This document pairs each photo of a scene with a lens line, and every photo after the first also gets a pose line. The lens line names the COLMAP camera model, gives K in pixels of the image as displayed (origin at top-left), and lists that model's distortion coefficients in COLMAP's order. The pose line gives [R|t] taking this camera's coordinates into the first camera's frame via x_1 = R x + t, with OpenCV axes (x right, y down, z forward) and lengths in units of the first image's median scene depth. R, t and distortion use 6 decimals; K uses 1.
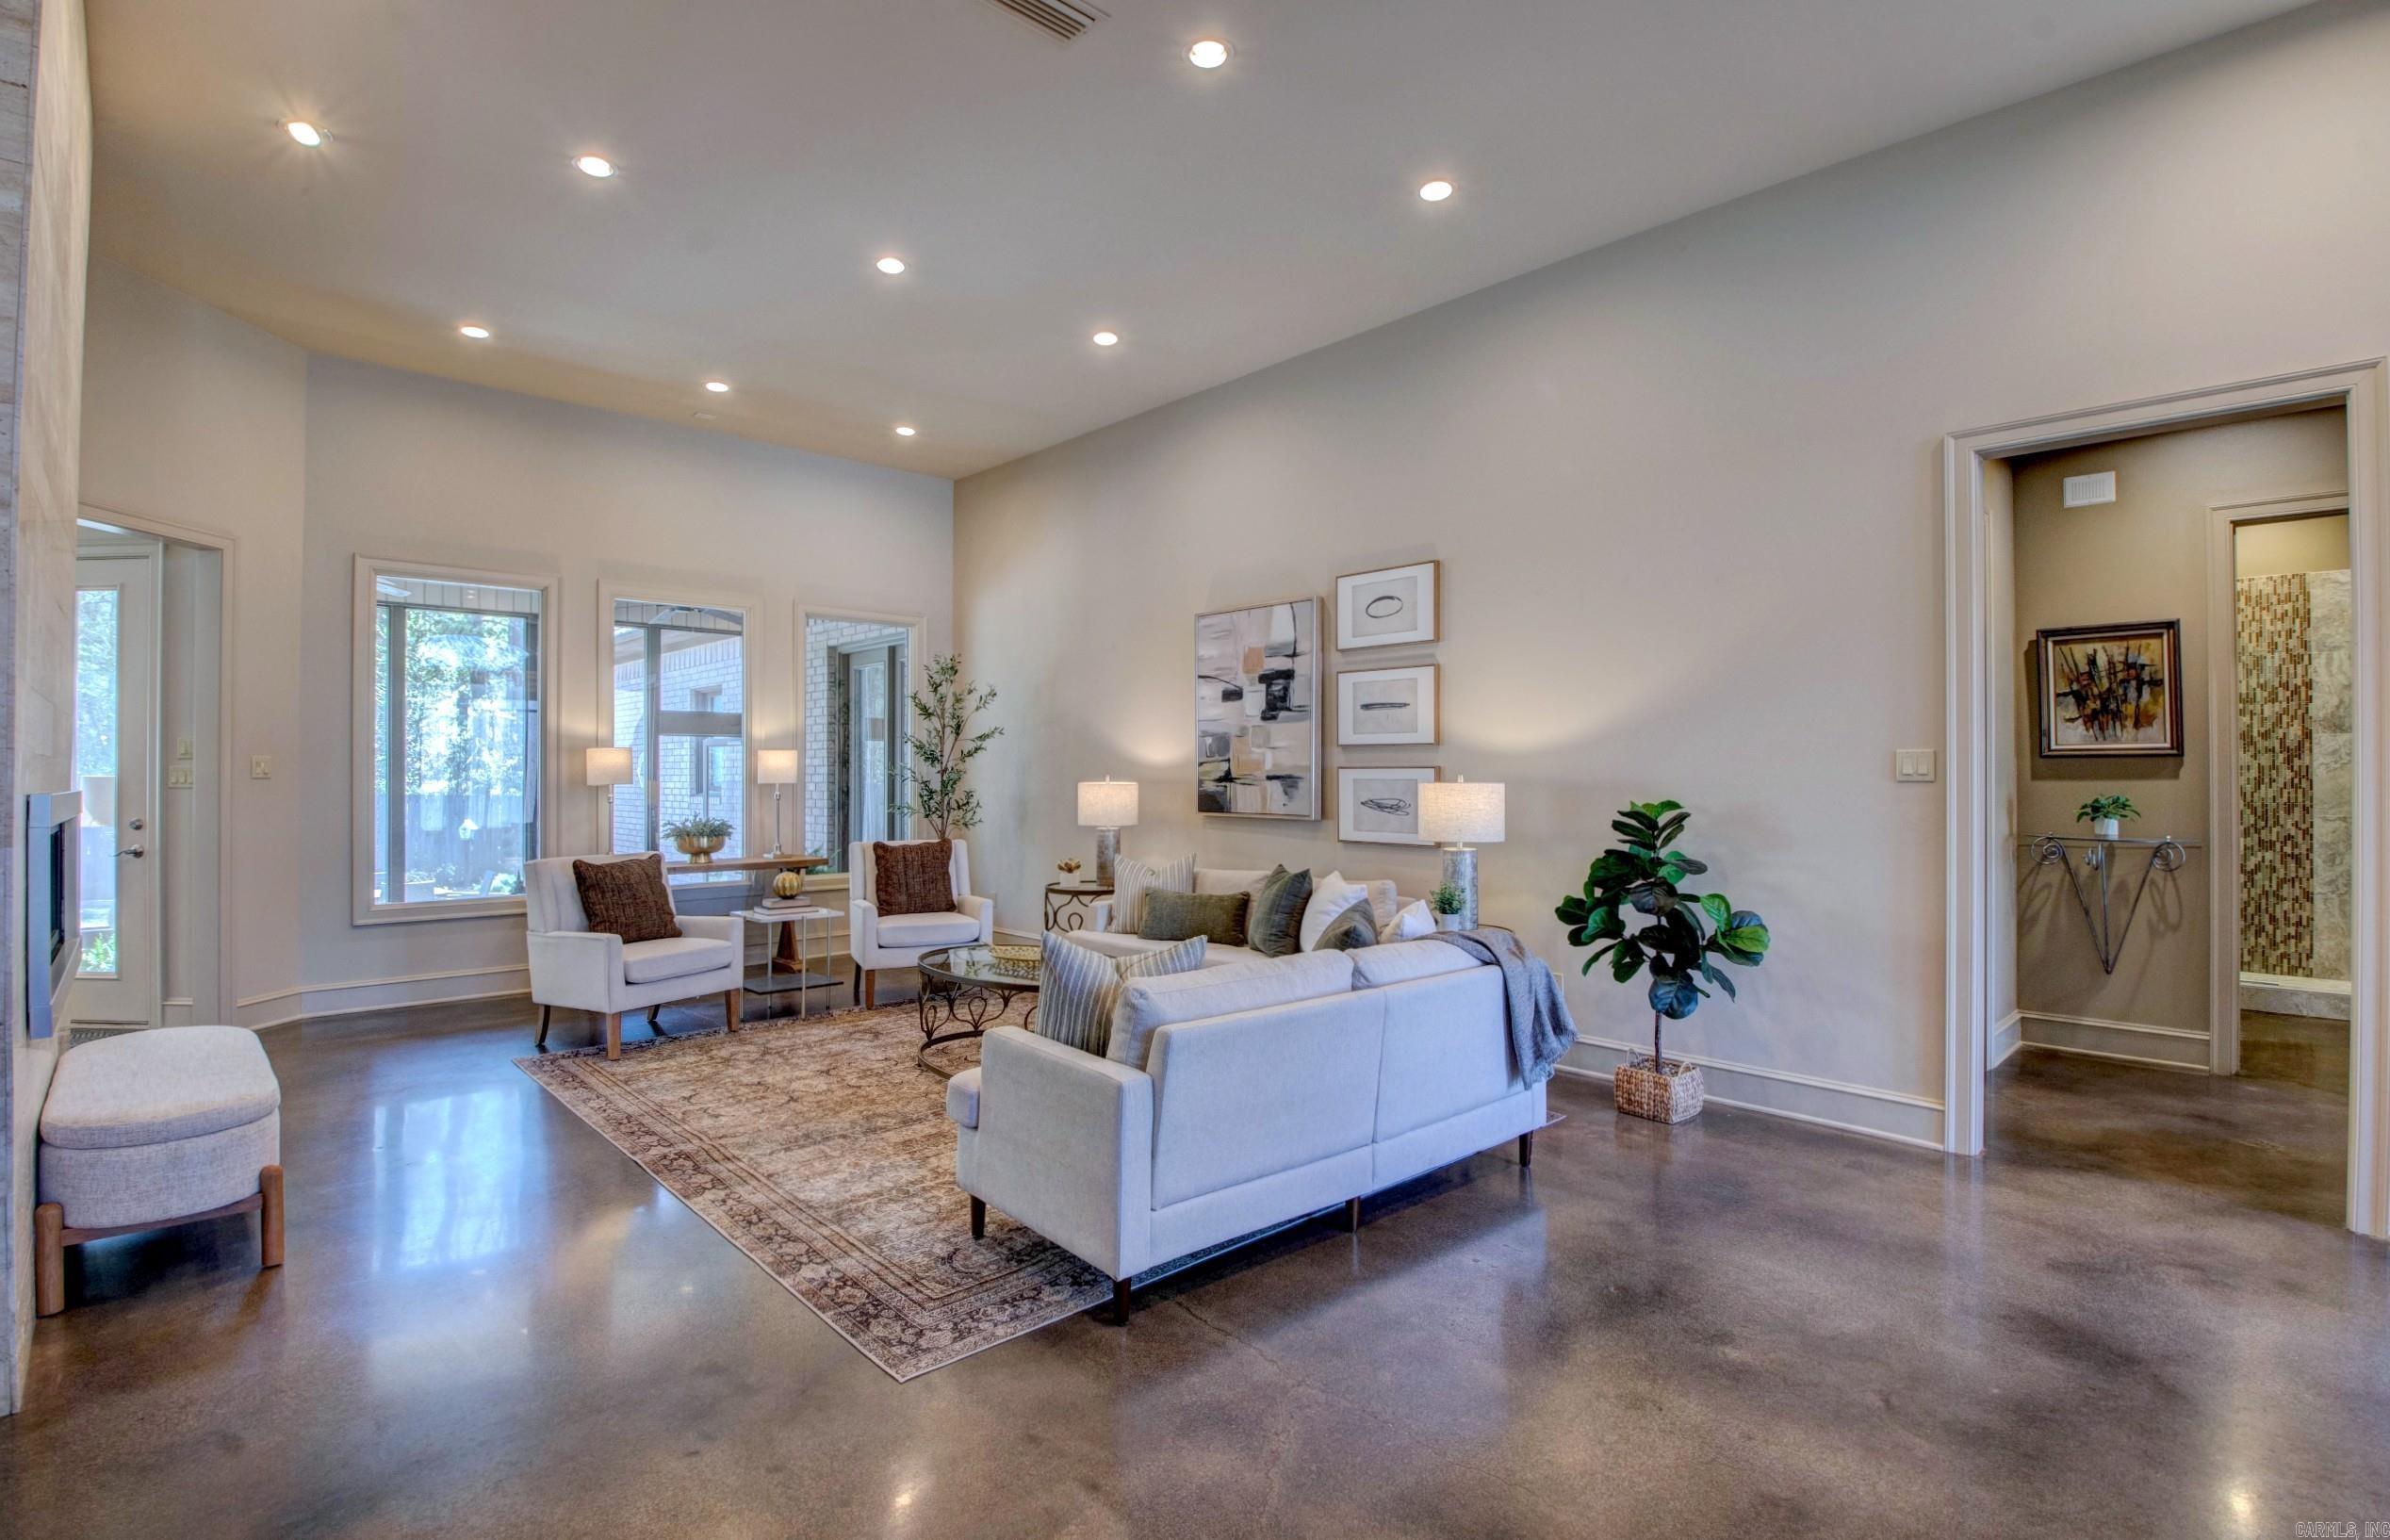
lens RADIAL K [[1119.4, 0, 1195.1], [0, 1119.4, 764.6], [0, 0, 1]] dist [-0.001831, -0.011781]
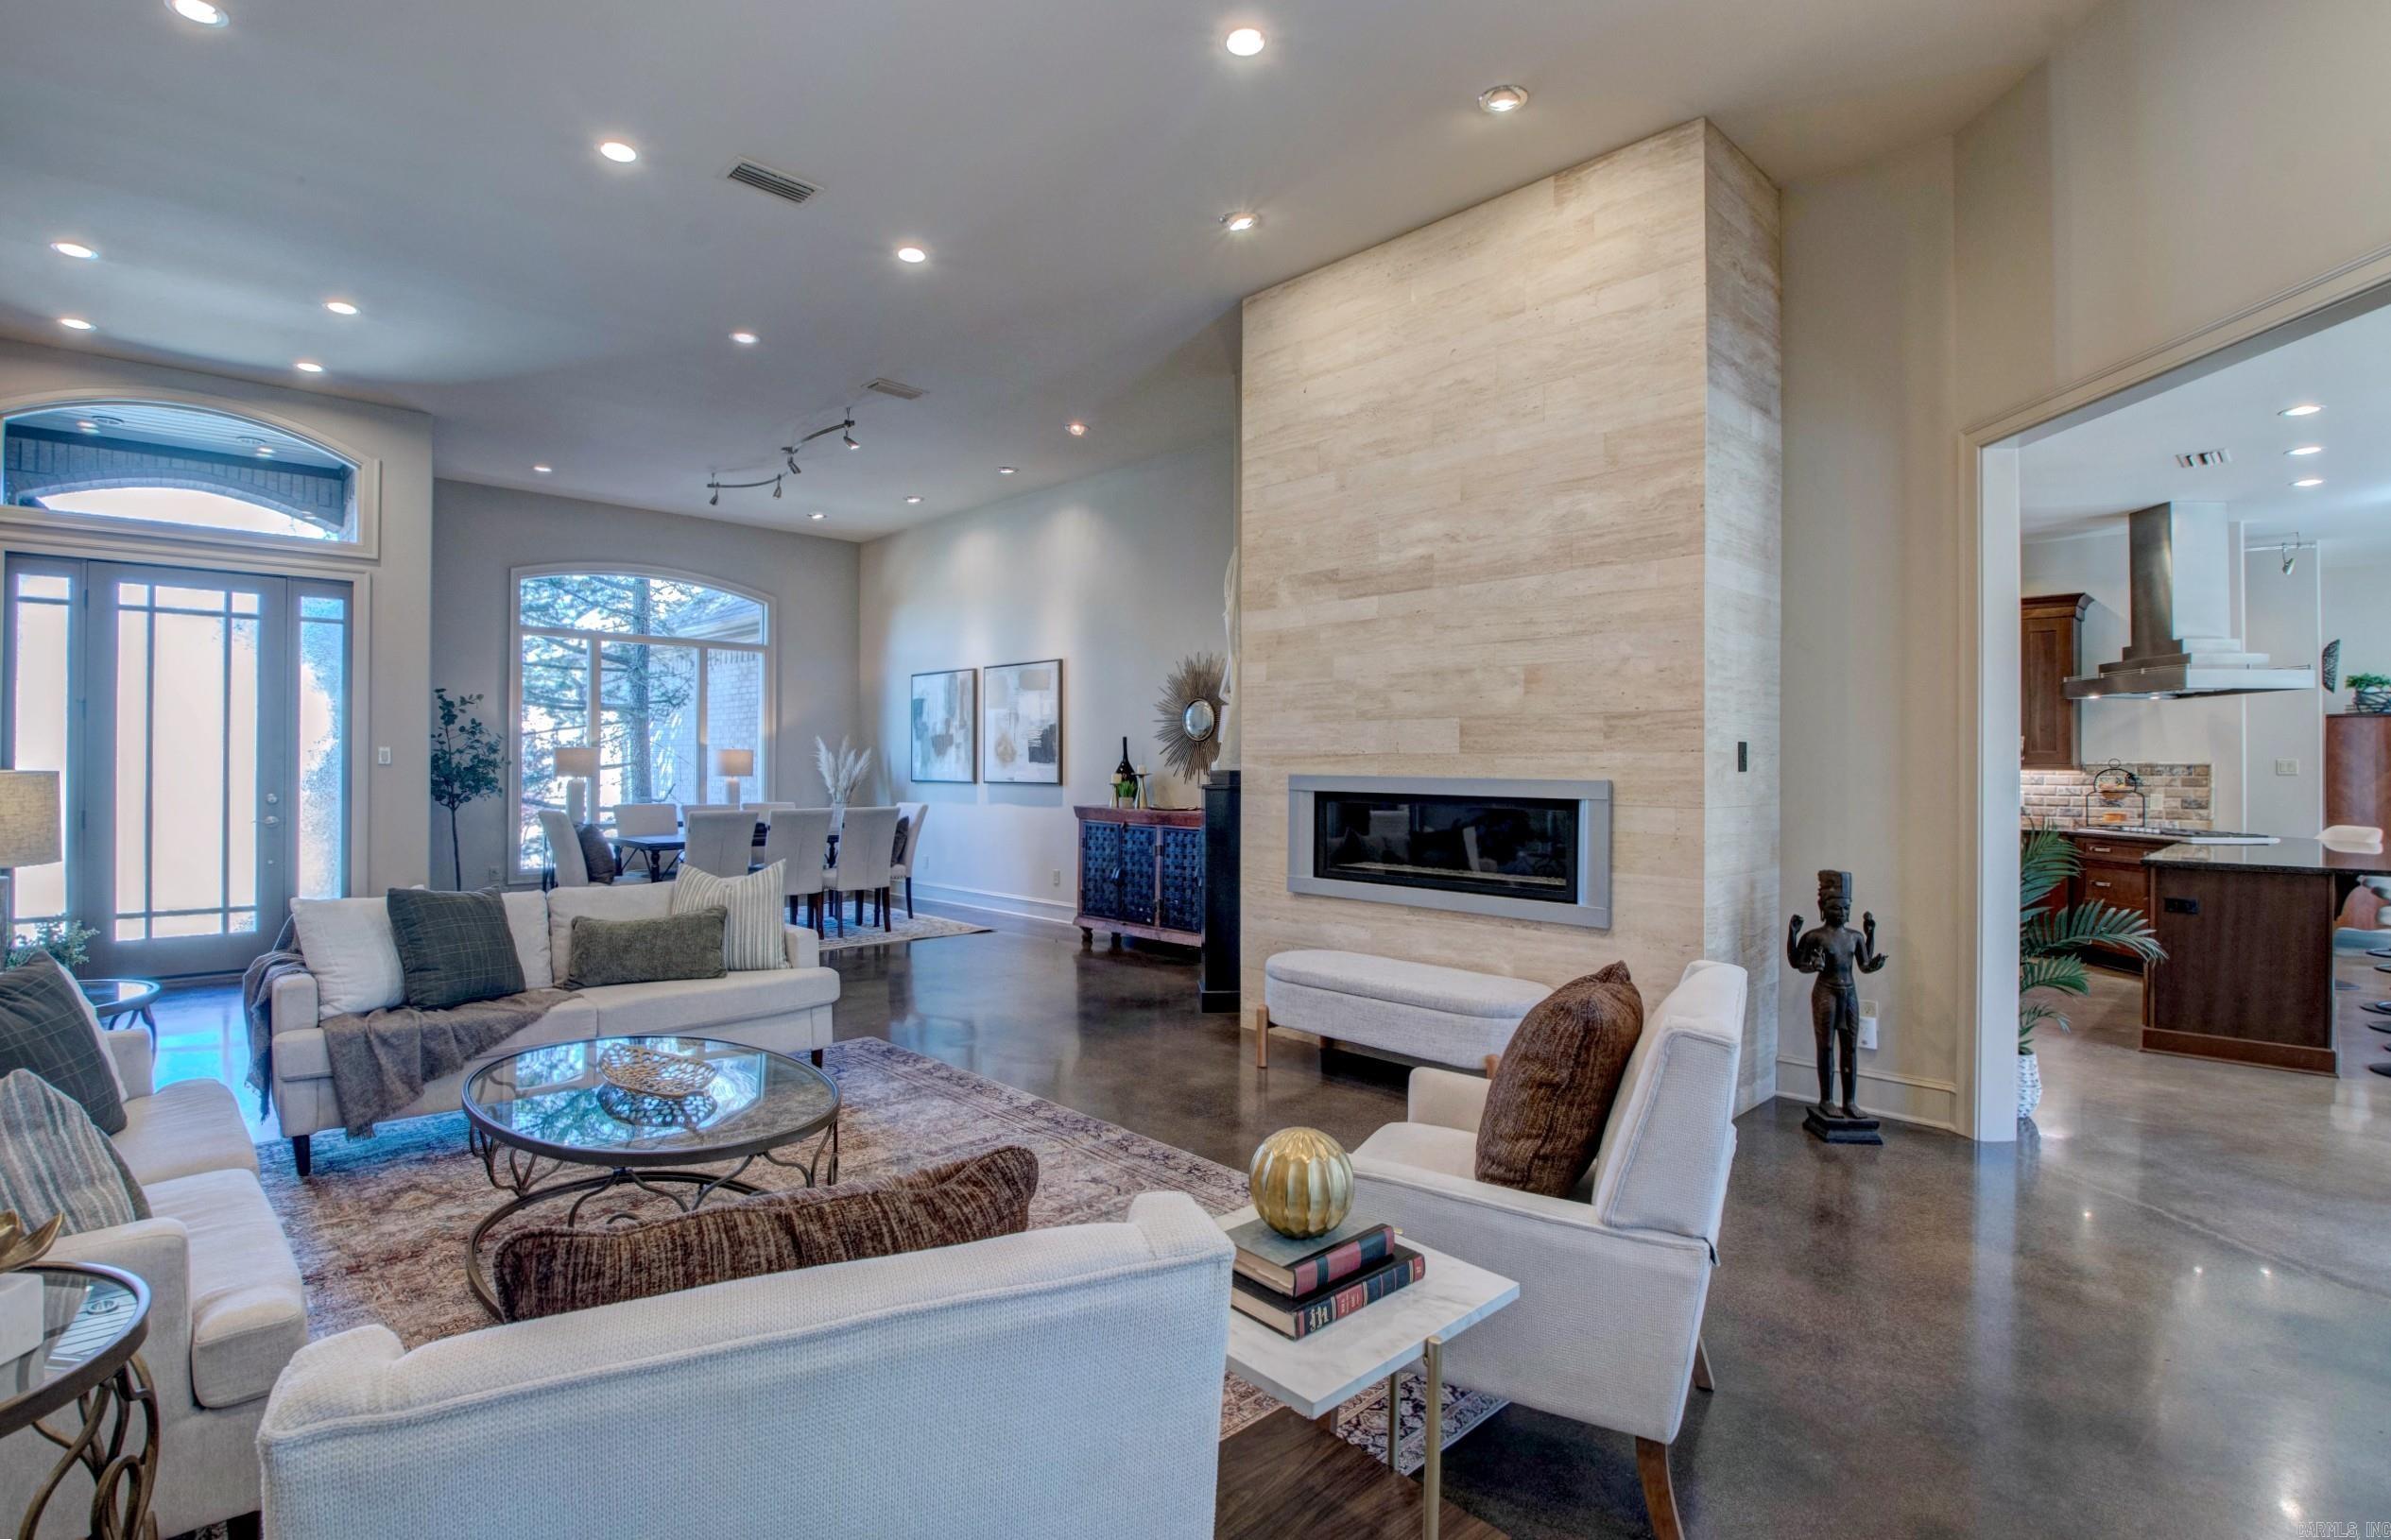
lens RADIAL K [[1119.6, 0, 1209.6], [0, 1119.6, 760.9], [0, 0, 1]] dist [-0.001831, -0.011781]
pose [[-0.999348, -0.005340, -0.035698, -0.551364], [-0.004853, 0.999894, -0.013735, 0.017329], [0.035768, -0.013553, -0.999268, 2.101995]]
